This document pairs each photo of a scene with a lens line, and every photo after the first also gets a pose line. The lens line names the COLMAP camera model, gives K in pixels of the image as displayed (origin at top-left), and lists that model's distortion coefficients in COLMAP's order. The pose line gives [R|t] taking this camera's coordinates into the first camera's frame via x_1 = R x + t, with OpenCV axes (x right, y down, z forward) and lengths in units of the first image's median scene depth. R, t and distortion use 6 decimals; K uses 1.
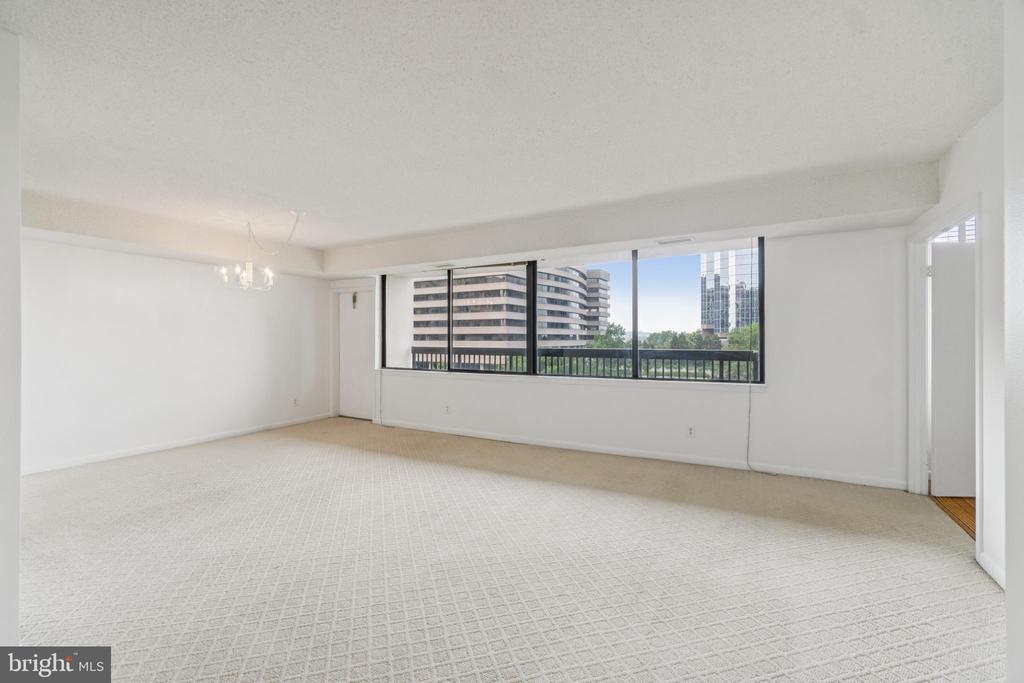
lens RADIAL K [[450.2, 0, 507.7], [0, 450.2, 338.8], [0, 0, 1]] dist [-0.000066, 0.000074]
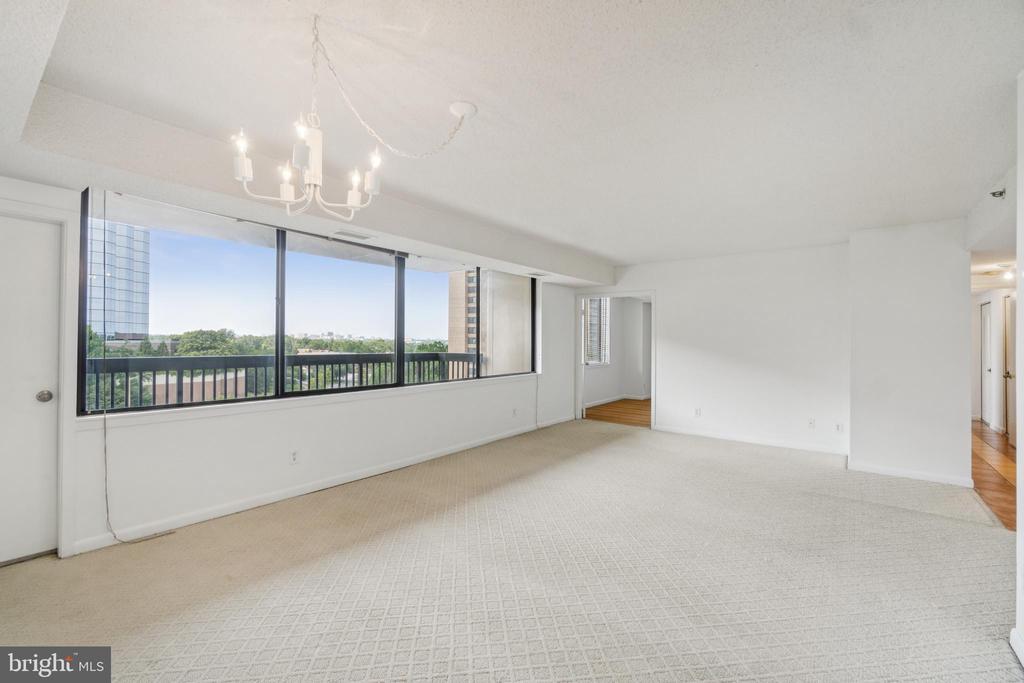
lens RADIAL K [[439.7, 0, 512.0], [0, 439.7, 341.5], [0, 0, 1]] dist [-0.002716, -0.000342]
pose [[0.143419, 0.003762, 0.989655, -0.422778], [-0.006502, 0.999975, -0.002859, -0.001854], [-0.989641, -0.006024, 0.143440, 0.378877]]
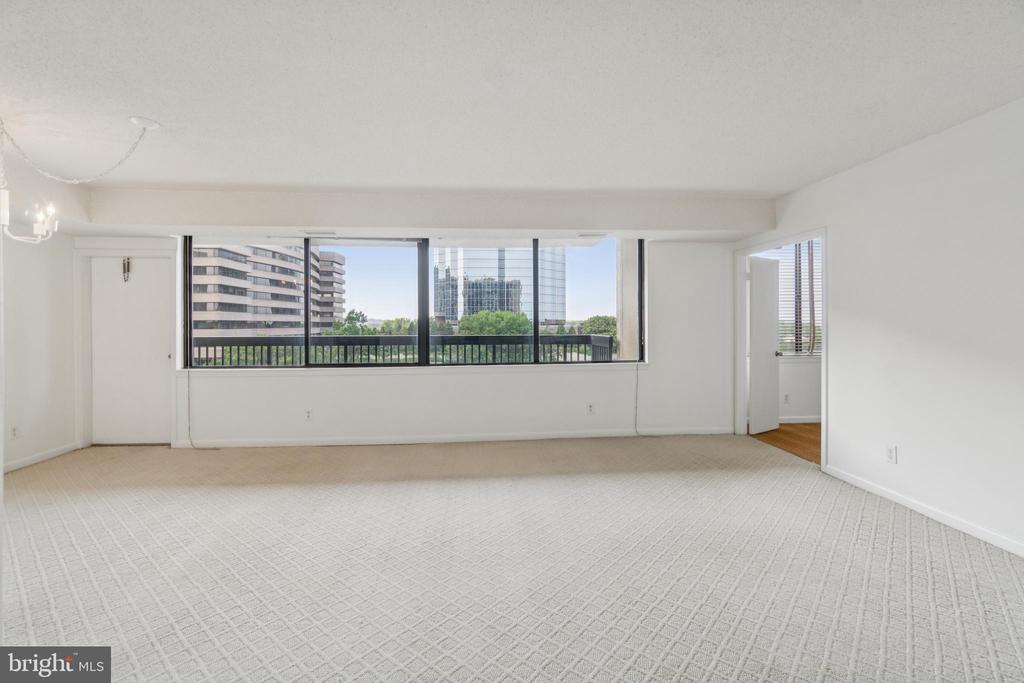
lens RADIAL K [[453.9, 0, 514.7], [0, 453.9, 327.2], [0, 0, 1]] dist [-0.001667, -0.000334]
pose [[0.827724, -0.005685, 0.561107, -0.172181], [0.004116, 0.999983, 0.004060, 0.000301], [-0.561120, -0.001051, 0.827734, 0.084815]]
